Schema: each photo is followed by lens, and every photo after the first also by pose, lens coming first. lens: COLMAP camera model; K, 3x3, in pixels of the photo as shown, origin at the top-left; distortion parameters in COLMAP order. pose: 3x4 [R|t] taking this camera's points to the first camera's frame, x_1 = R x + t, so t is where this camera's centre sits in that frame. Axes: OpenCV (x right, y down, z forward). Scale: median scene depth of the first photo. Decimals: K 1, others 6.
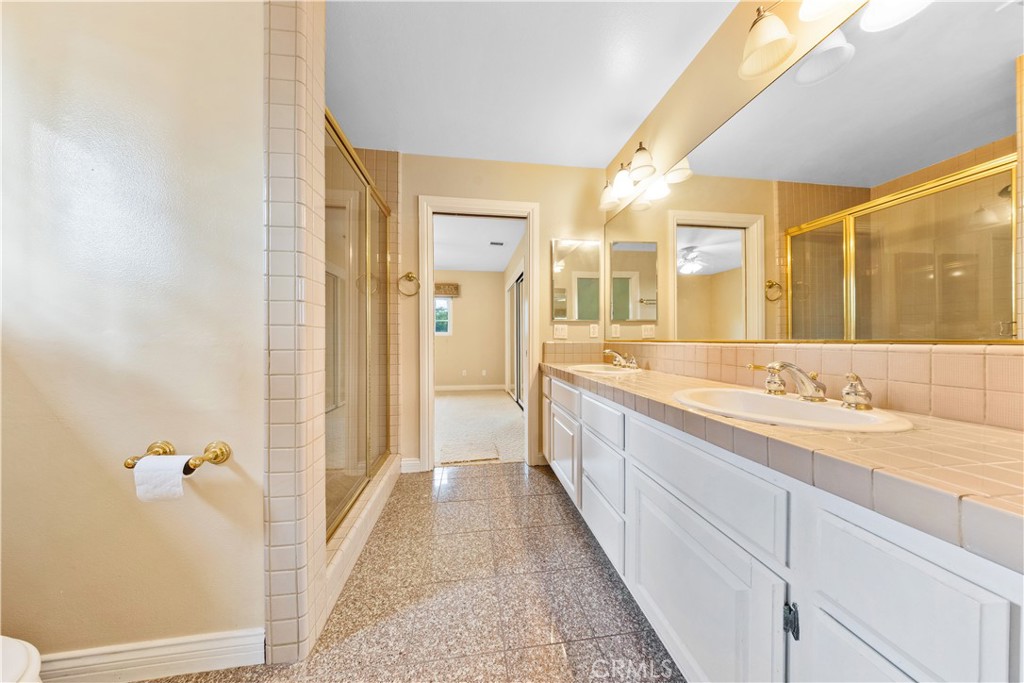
lens RADIAL K [[300.0, 0, 510.7], [0, 300.0, 340.7], [0, 0, 1]] dist [-0.001734, 0.000229]
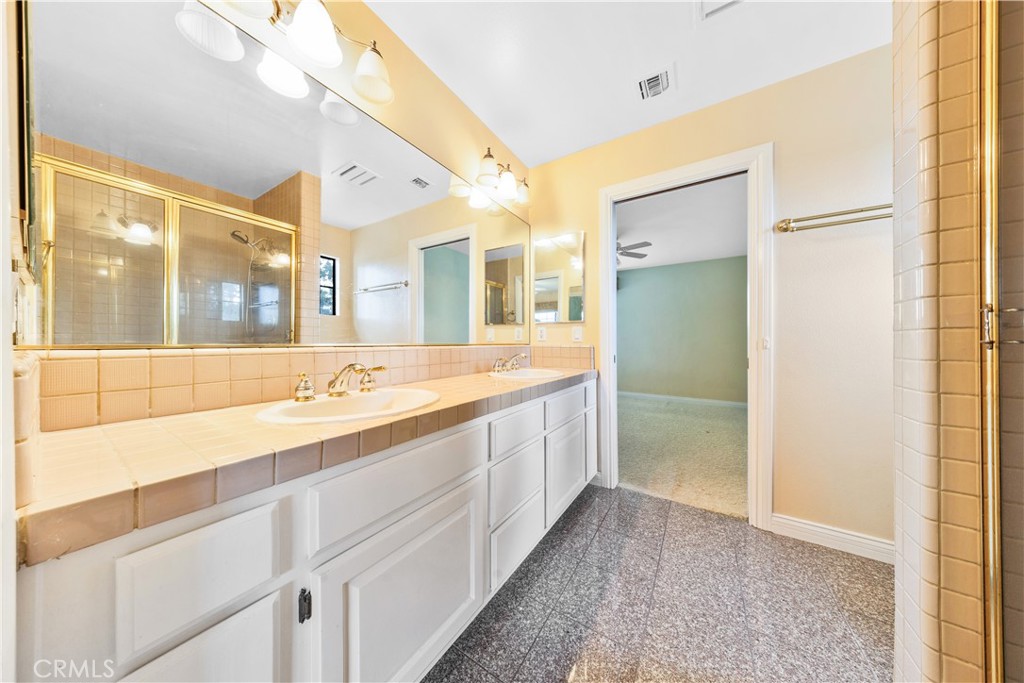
lens RADIAL K [[300.0, 0, 517.2], [0, 300.0, 342.3], [0, 0, 1]] dist [-0.001734, 0.000229]
pose [[-0.766588, 0.010025, 0.642061, -0.310938], [0.010478, 0.999940, -0.003103, 0.001774], [-0.642054, 0.004349, -0.766647, 1.810212]]
